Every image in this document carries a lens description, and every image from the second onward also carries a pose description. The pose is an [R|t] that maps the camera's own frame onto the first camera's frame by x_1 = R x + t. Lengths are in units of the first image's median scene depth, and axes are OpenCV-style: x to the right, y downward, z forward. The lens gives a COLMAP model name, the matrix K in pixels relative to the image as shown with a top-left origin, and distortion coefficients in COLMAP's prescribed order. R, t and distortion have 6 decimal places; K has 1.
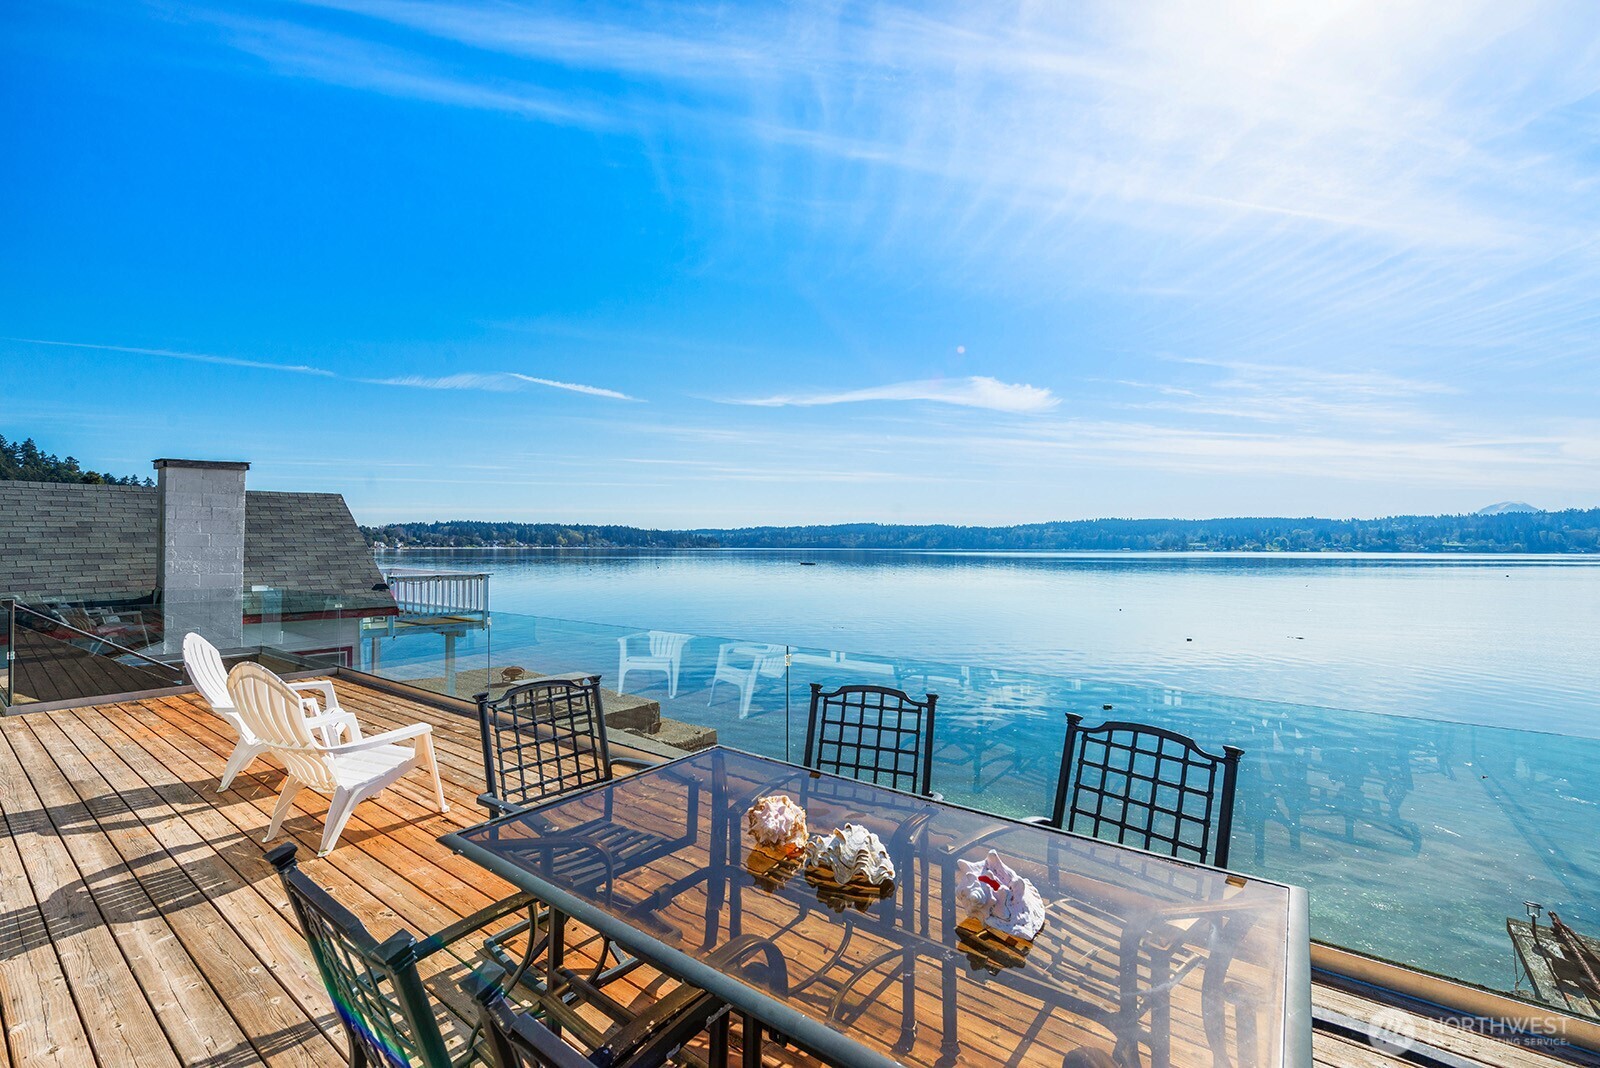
lens RADIAL K [[681.8, 0, 820.3], [0, 681.8, 532.9], [0, 0, 1]] dist [-0.009017, 0.001608]
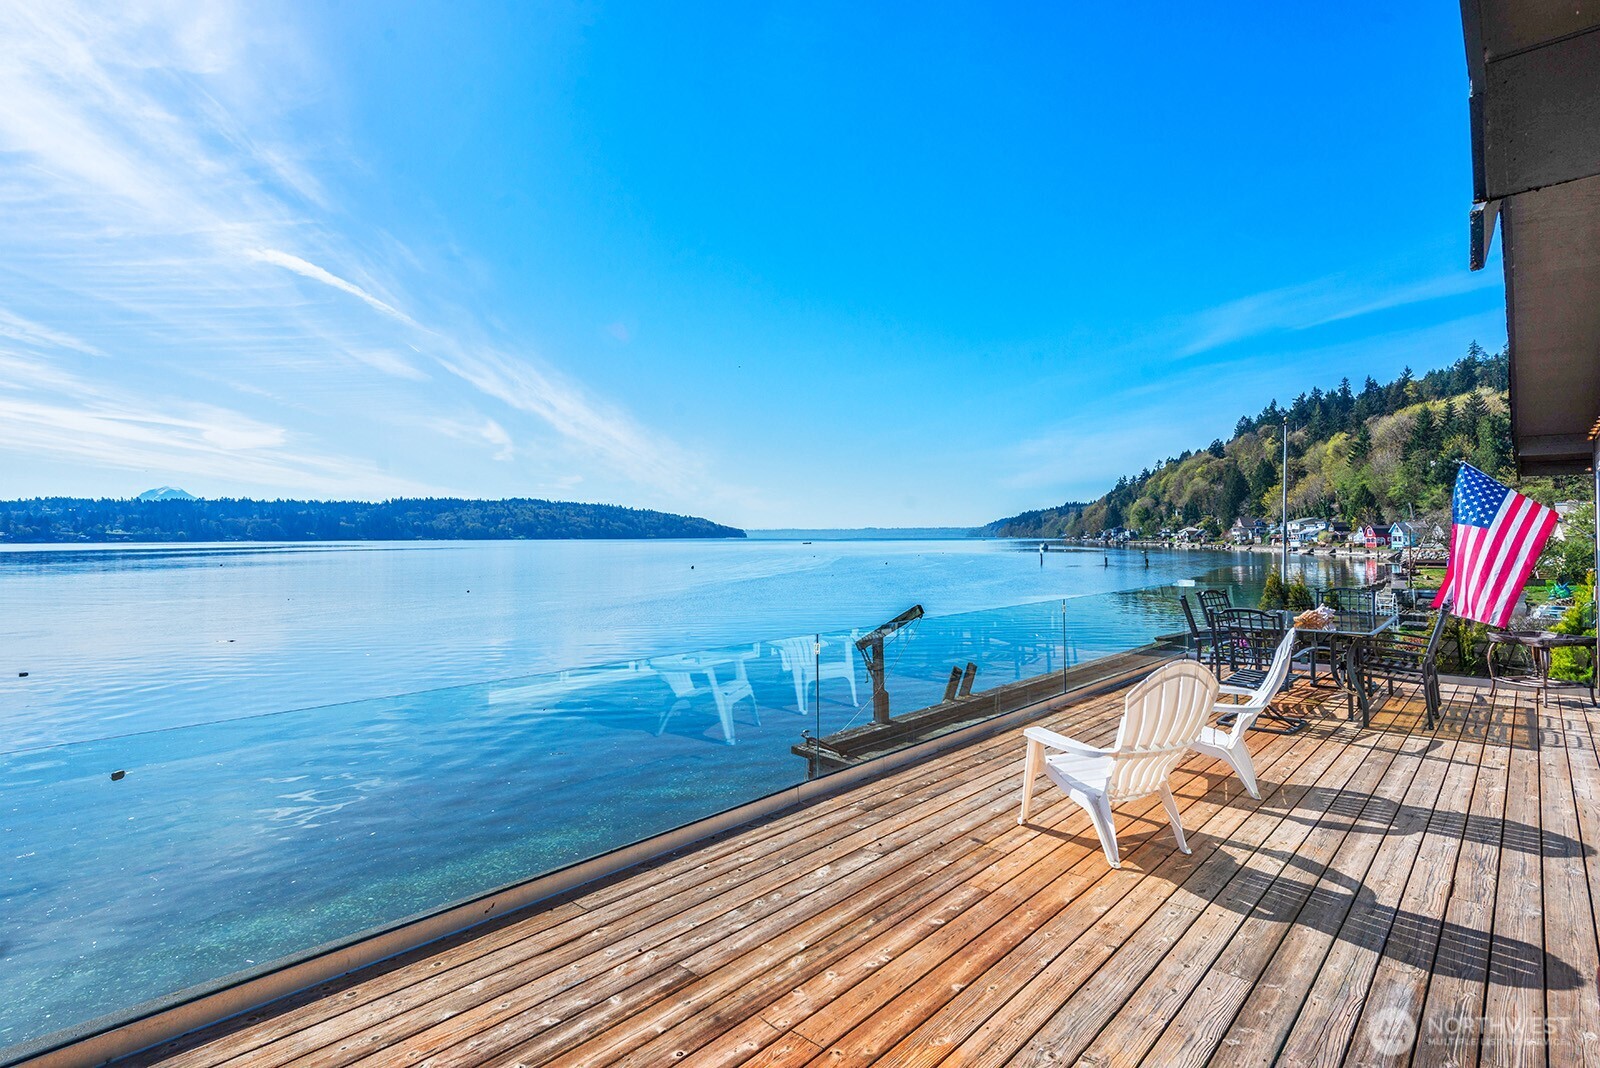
lens RADIAL K [[811.9, 0, 807.6], [0, 811.9, 584.7], [0, 0, 1]] dist [0.010507, -0.002409]
pose [[0.091296, -0.064618, 0.993725, -1.955887], [-0.015451, 0.997680, 0.066295, 0.014850], [-0.995704, -0.021406, 0.090086, 1.440219]]
